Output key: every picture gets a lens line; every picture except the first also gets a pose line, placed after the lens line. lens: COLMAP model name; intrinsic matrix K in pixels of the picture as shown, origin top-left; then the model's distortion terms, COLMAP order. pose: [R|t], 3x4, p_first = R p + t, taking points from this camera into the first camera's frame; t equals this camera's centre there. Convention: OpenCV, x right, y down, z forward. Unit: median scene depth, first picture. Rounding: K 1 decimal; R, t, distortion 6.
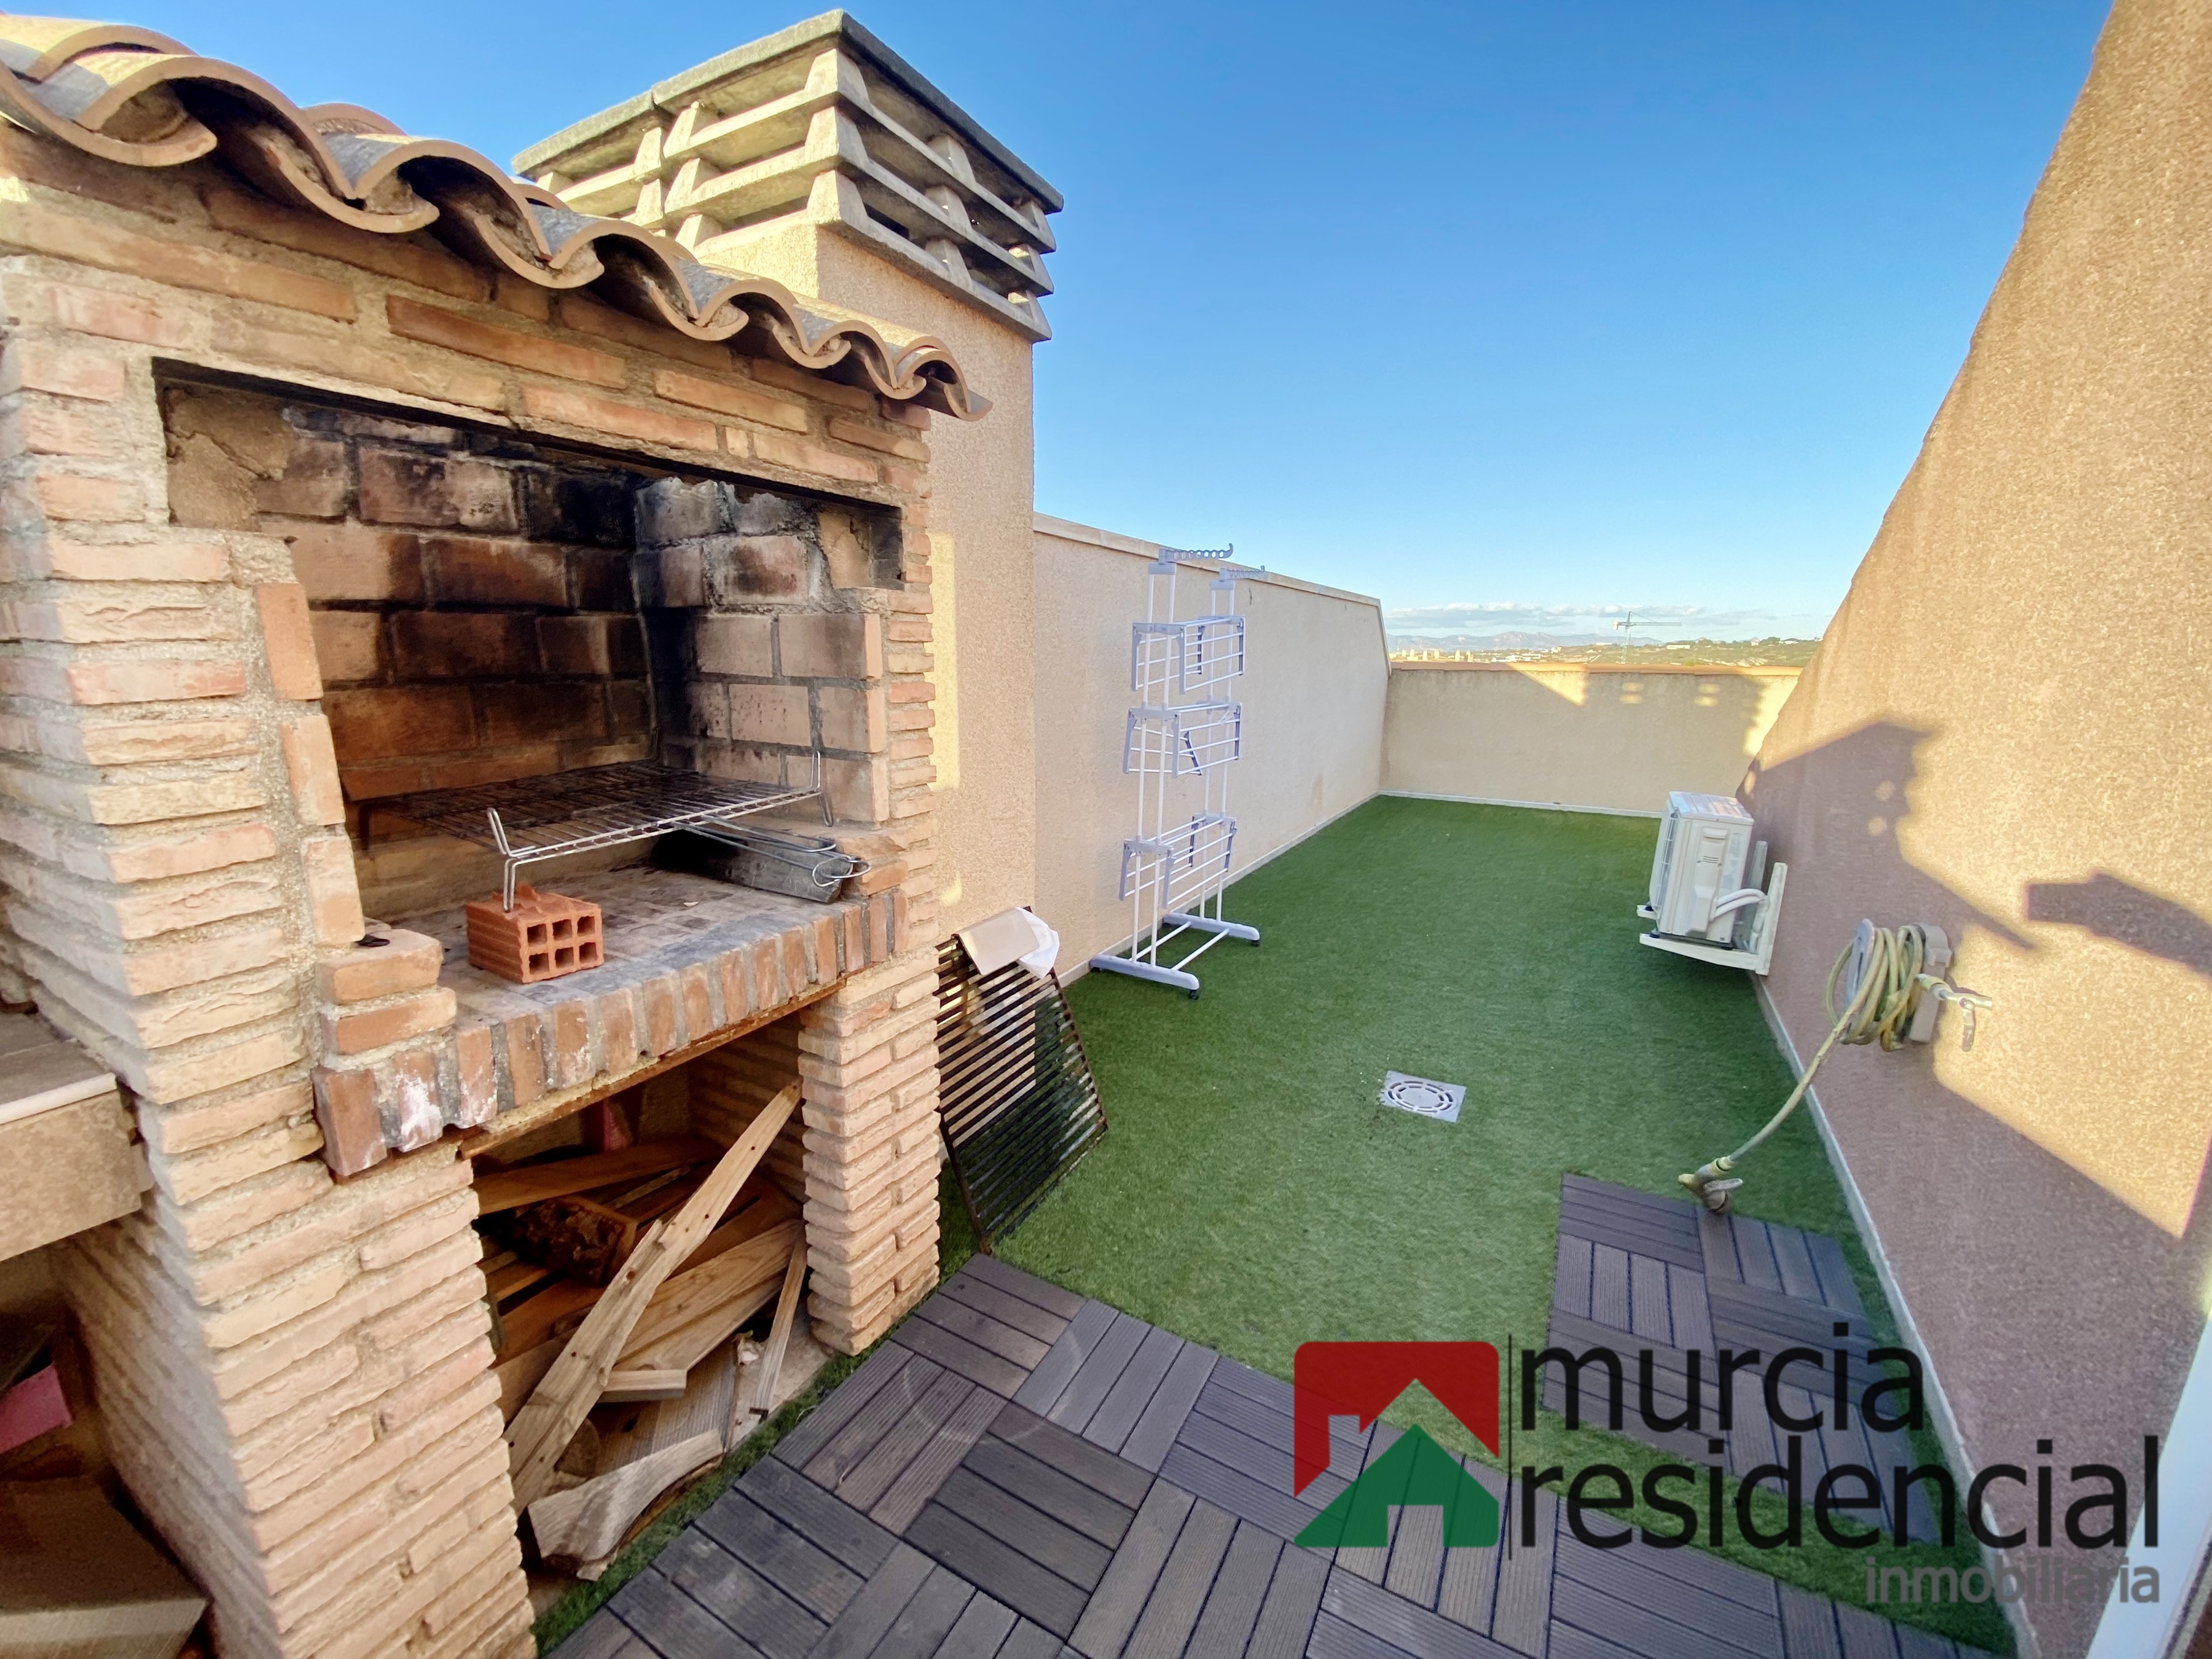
lens RADIAL K [[907.0, 0, 1096.1], [0, 907.0, 825.1], [0, 0, 1]] dist [-0.000582, -0.012132]
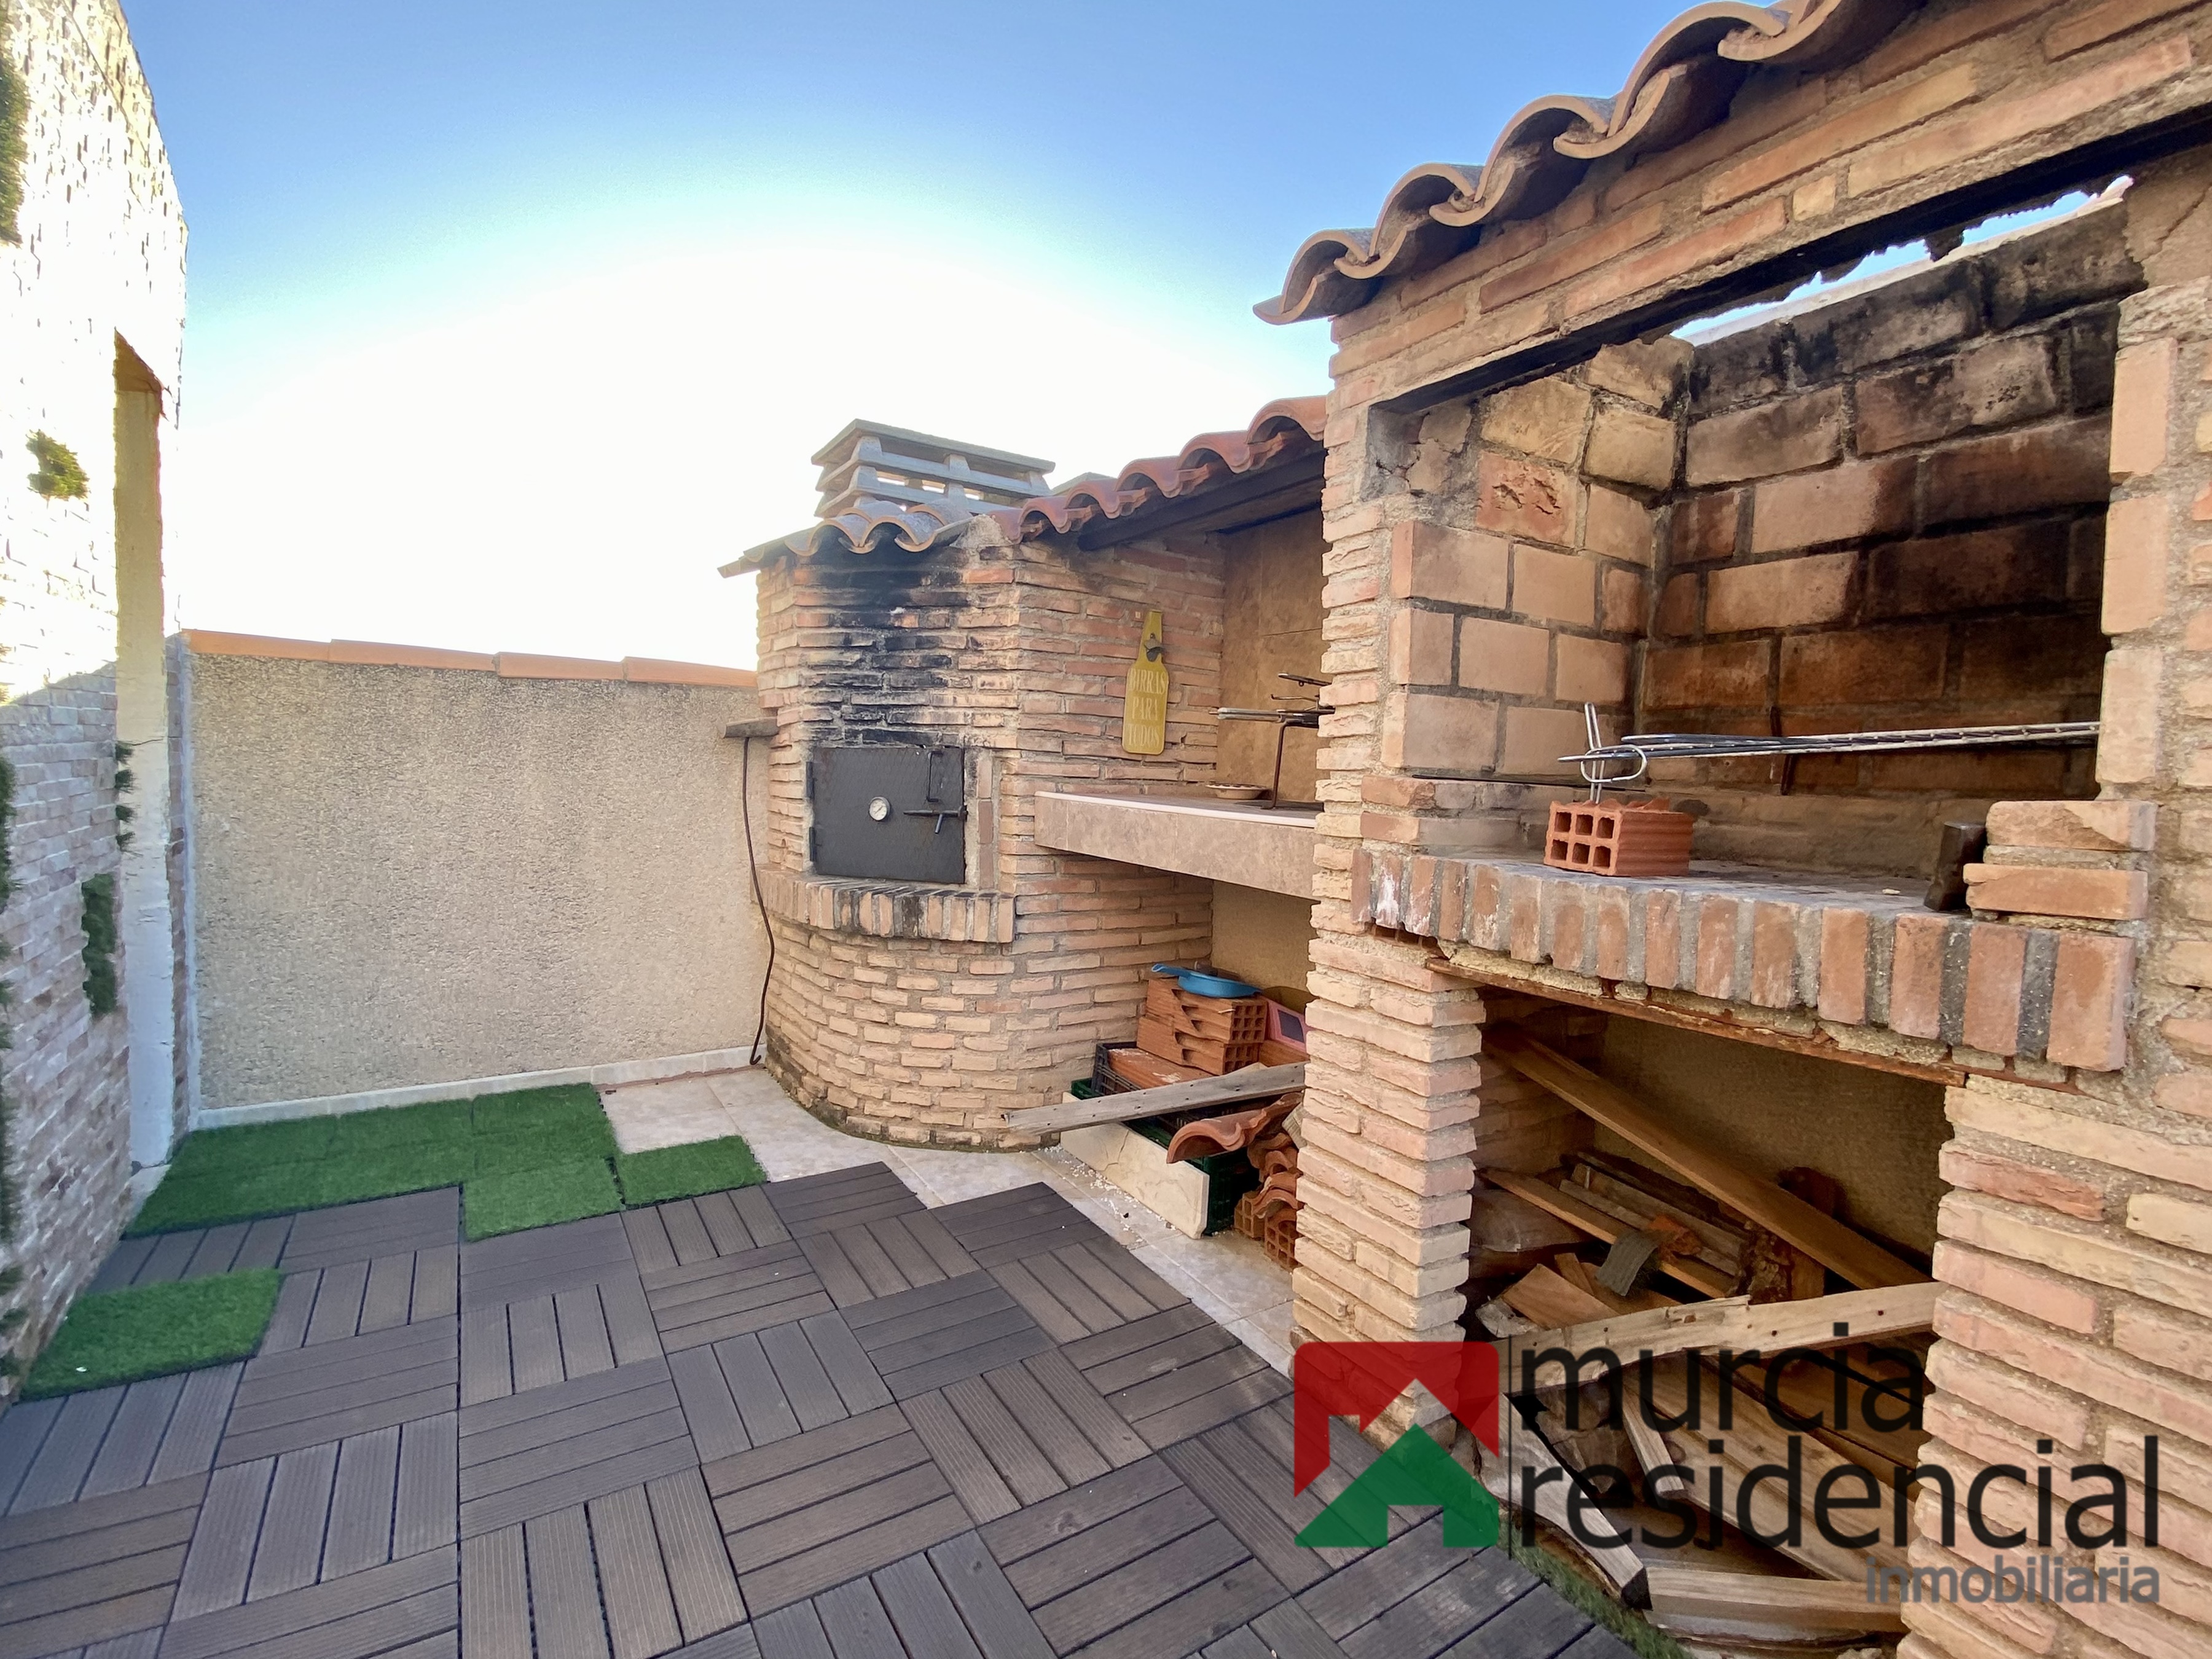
lens RADIAL K [[996.2, 0, 1096.7], [0, 996.2, 824.3], [0, 0, 1]] dist [-0.007108, -0.005399]
pose [[-0.490660, 0.025762, -0.870970, 0.451135], [-0.205020, 0.968087, 0.144132, 0.050204], [0.846888, 0.249286, -0.469720, 0.783831]]
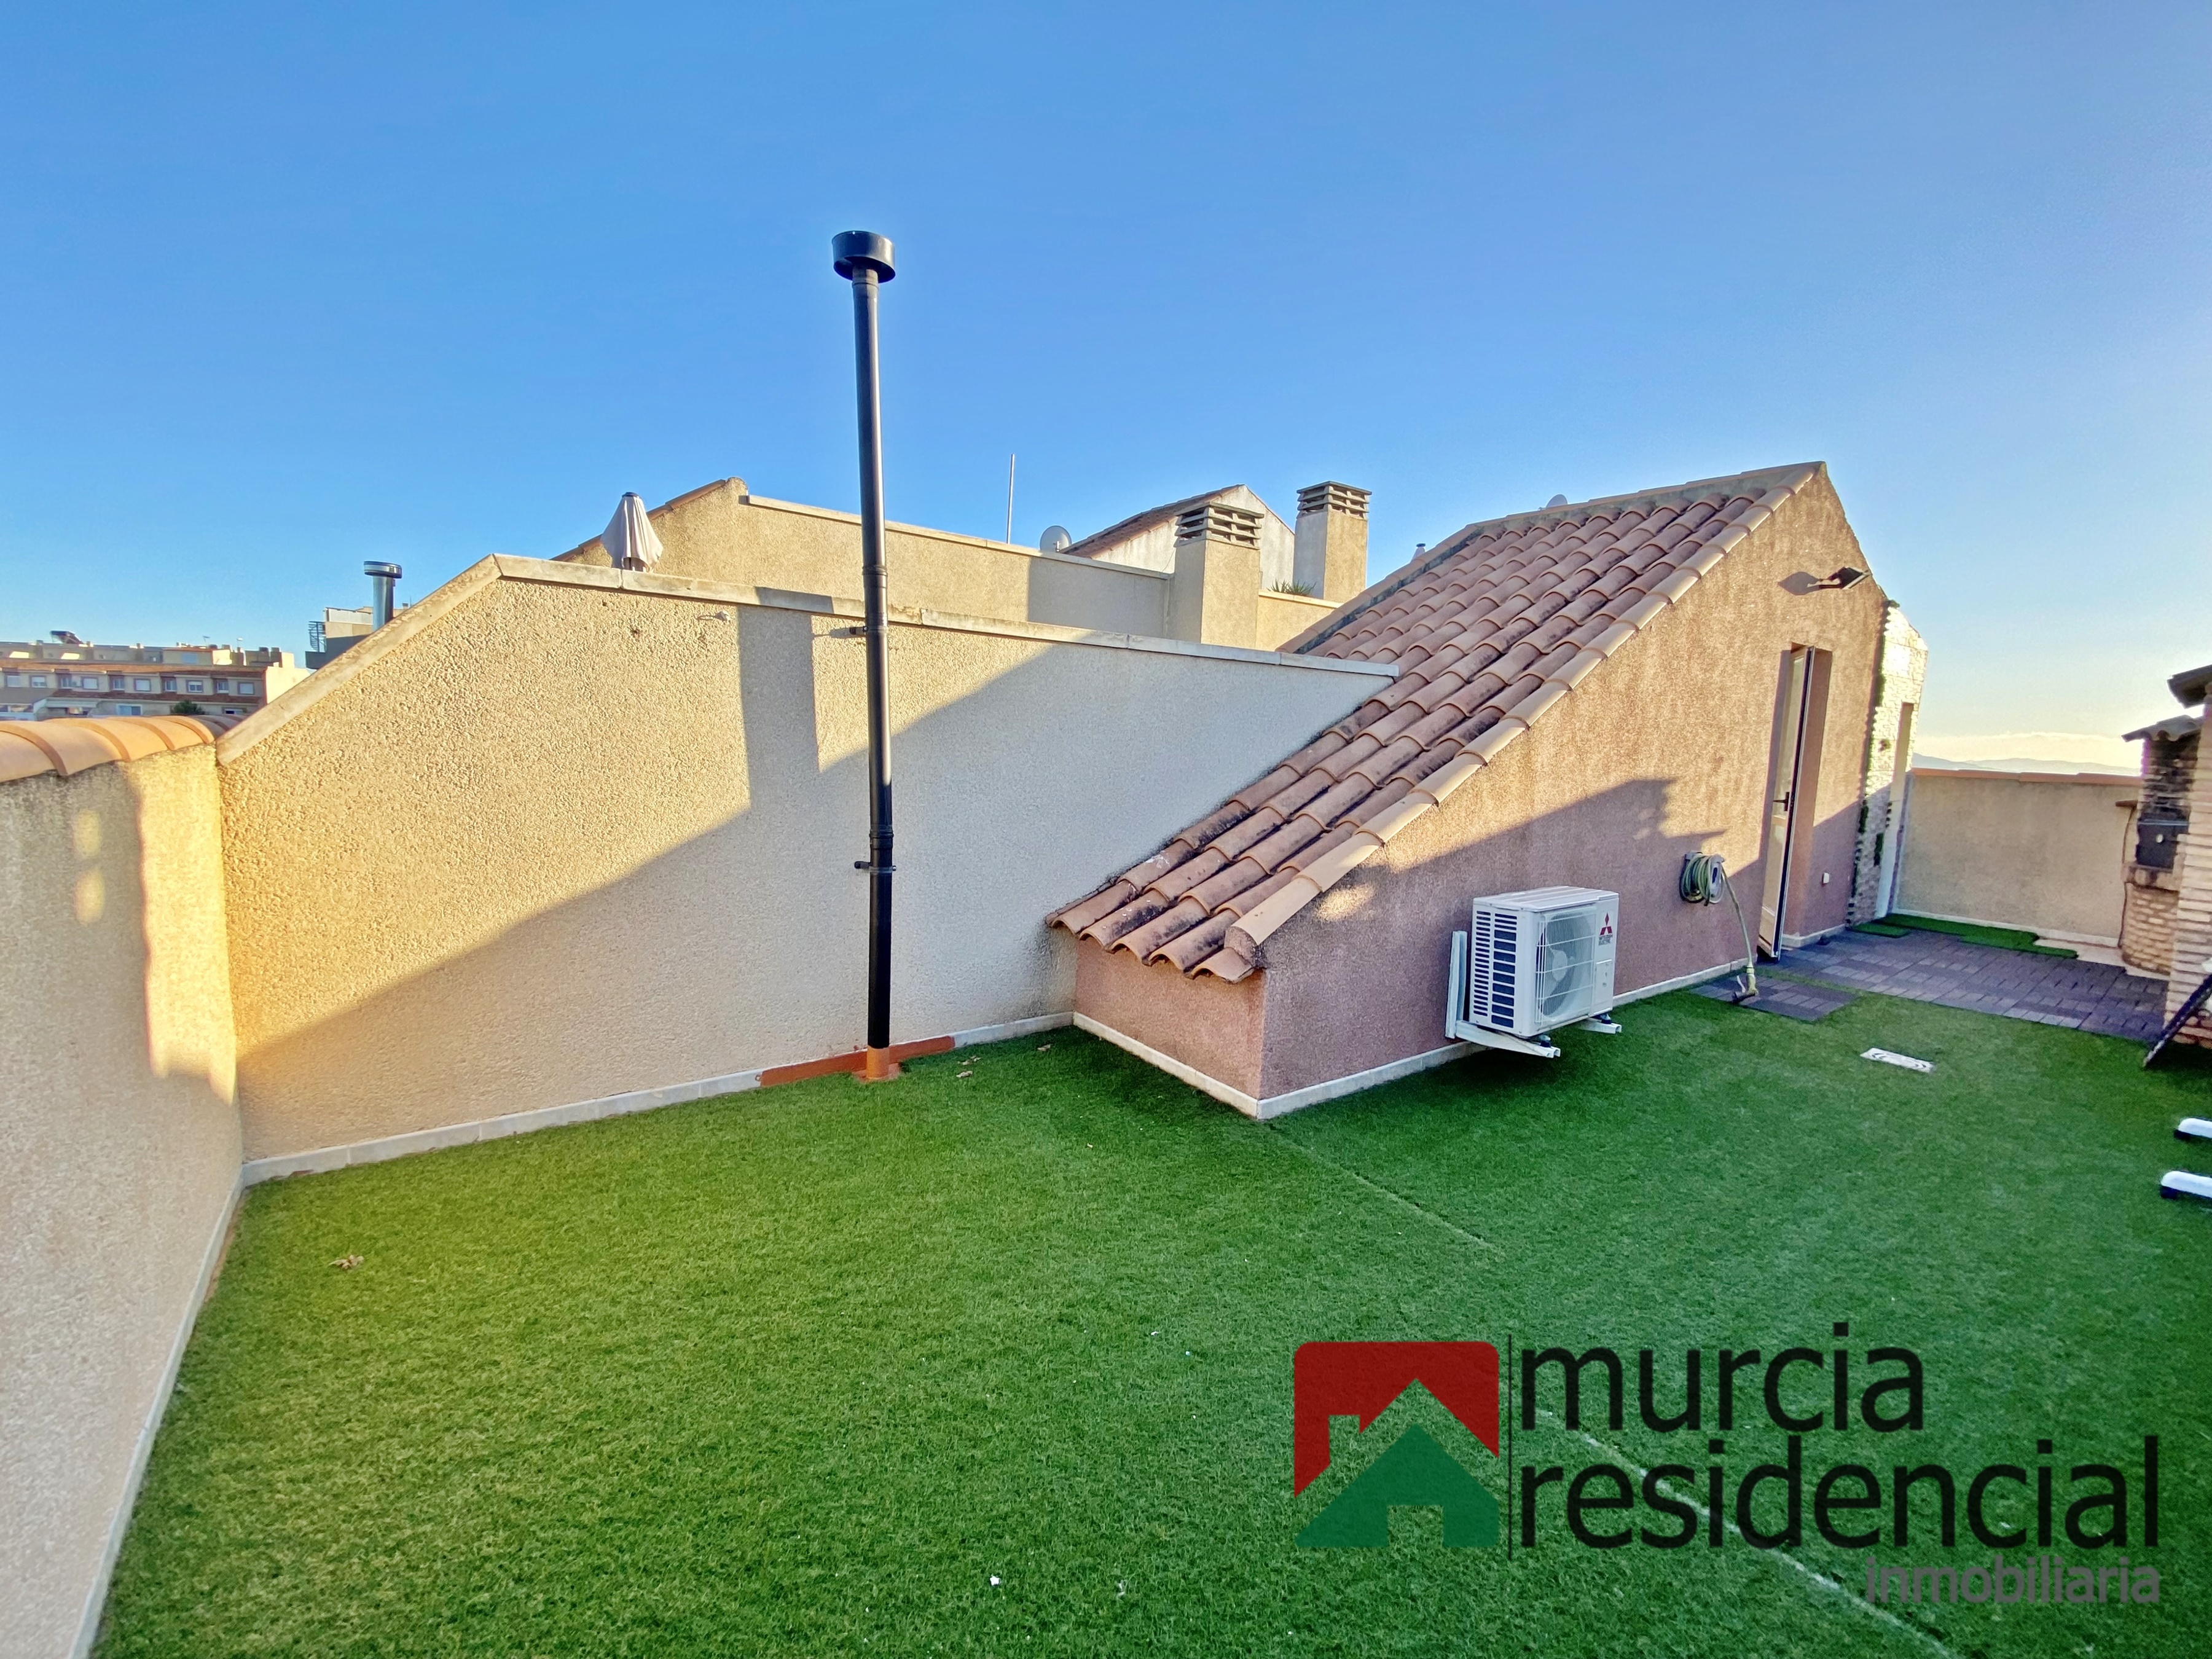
lens RADIAL K [[907.0, 0, 1114.7], [0, 907.0, 831.5], [0, 0, 1]] dist [-0.000582, -0.012132]
pose [[-0.904932, -0.087847, 0.416391, 1.600052], [0.036234, 0.959003, 0.281070, -0.888095], [-0.424012, 0.269437, -0.864649, 4.739793]]
